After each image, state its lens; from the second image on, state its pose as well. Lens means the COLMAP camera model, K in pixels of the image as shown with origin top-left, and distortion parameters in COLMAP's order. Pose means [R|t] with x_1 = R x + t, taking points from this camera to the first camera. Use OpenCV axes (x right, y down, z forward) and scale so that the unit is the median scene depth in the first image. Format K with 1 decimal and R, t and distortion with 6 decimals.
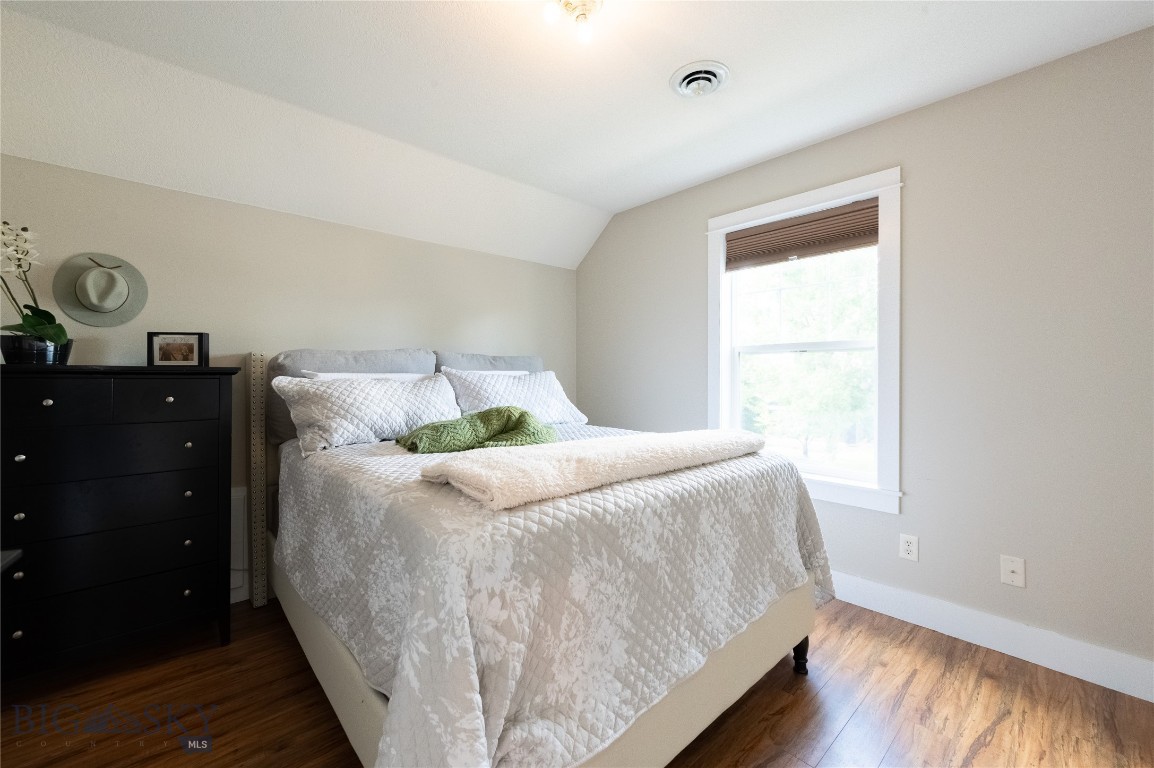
lens RADIAL K [[466.8, 0, 573.9], [0, 466.8, 379.5], [0, 0, 1]] dist [0.000555, 0.000050]
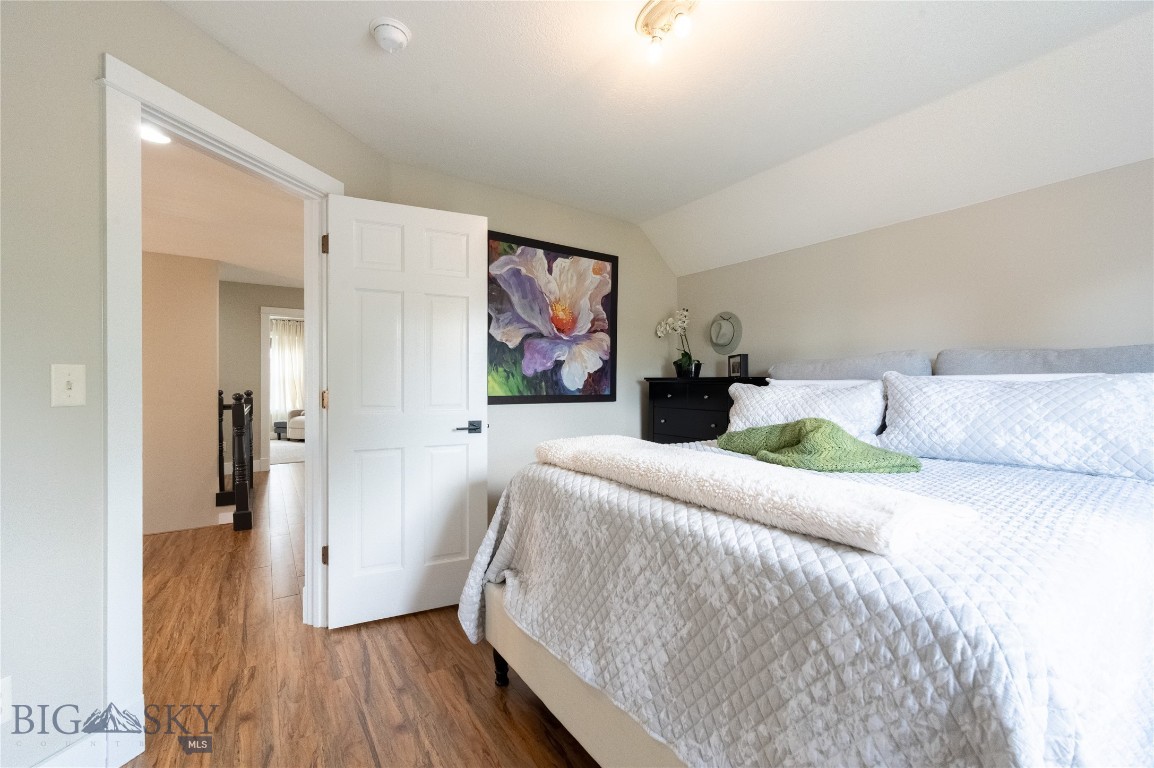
lens RADIAL K [[466.8, 0, 573.9], [0, 466.8, 379.5], [0, 0, 1]] dist [0.000555, 0.000050]
pose [[-0.140803, -0.007345, -0.990010, 1.040095], [-0.007805, 0.999950, -0.006309, -0.006746], [0.990007, 0.006839, -0.140853, 0.928244]]
